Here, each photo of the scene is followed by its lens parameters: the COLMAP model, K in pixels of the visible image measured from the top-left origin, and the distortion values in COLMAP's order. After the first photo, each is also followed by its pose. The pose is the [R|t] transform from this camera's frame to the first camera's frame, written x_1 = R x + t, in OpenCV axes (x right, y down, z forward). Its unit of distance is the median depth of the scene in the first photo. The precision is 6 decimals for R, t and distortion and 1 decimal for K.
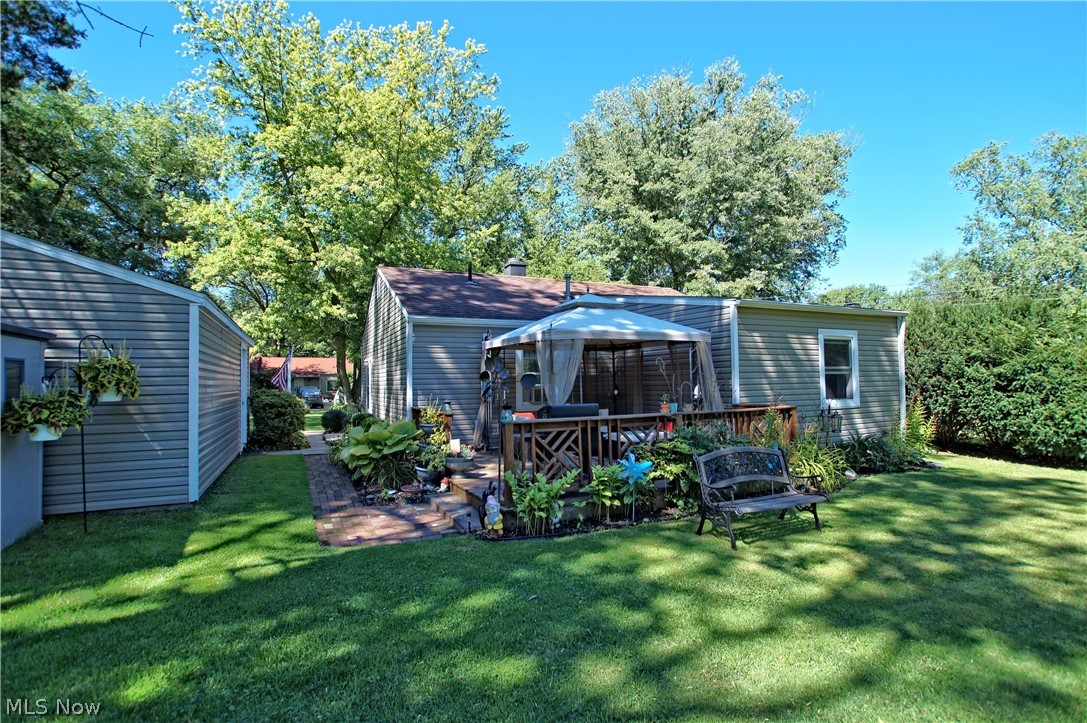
lens RADIAL K [[528.4, 0, 553.1], [0, 528.4, 361.6], [0, 0, 1]] dist [-0.075964, 0.042448]
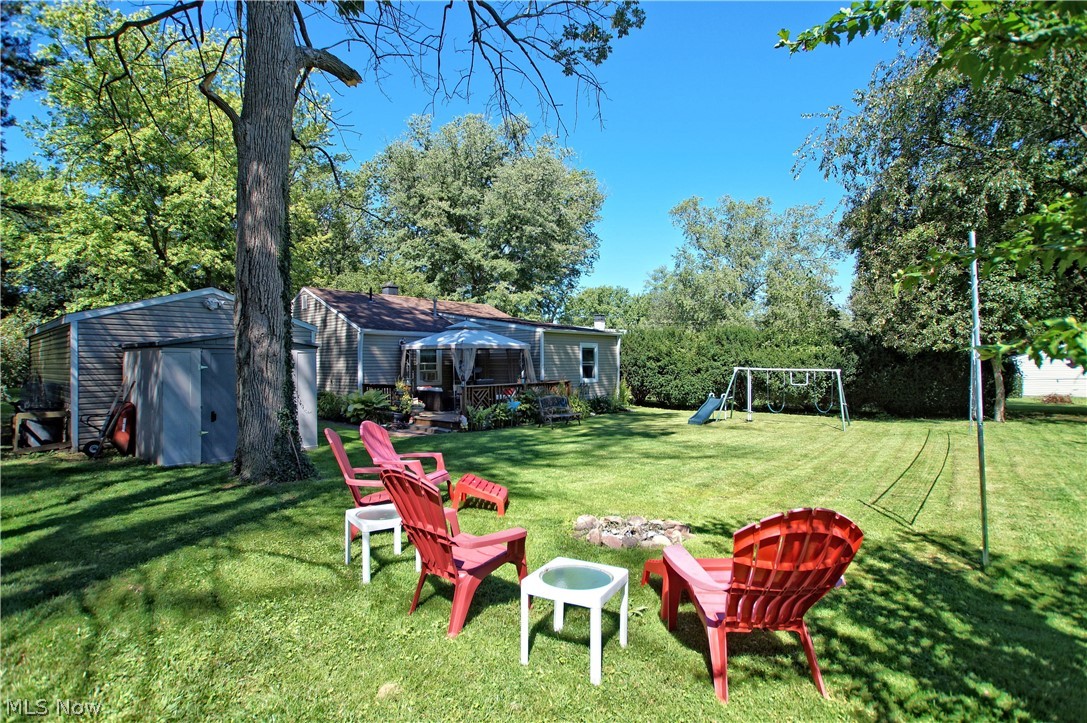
lens RADIAL K [[528.4, 0, 553.1], [0, 528.4, 361.6], [0, 0, 1]] dist [-0.075964, 0.042448]
pose [[0.908658, 0.008451, 0.417455, -0.166882], [-0.021308, 0.999431, 0.026146, -0.016262], [-0.416997, -0.032653, 0.908321, -0.312060]]
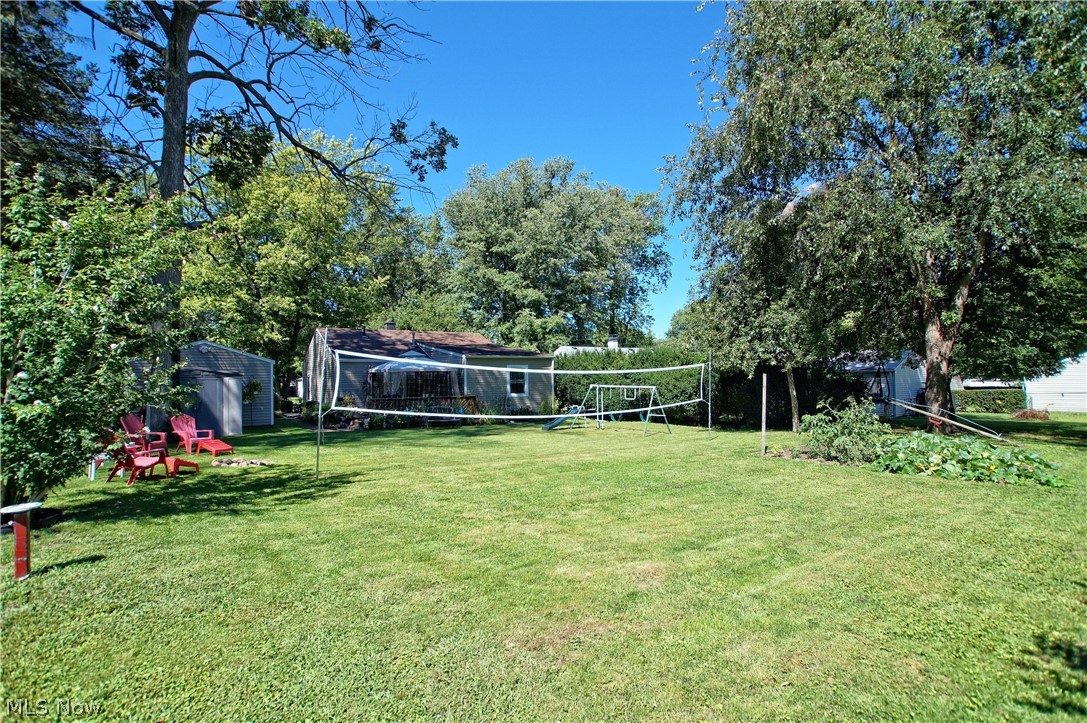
lens RADIAL K [[528.4, 0, 553.1], [0, 528.4, 361.6], [0, 0, 1]] dist [-0.075964, 0.042448]
pose [[0.985390, 0.004960, 0.170242, 0.117318], [-0.005788, 0.999974, 0.004363, -0.036001], [-0.170216, -0.005284, 0.985393, -0.603478]]
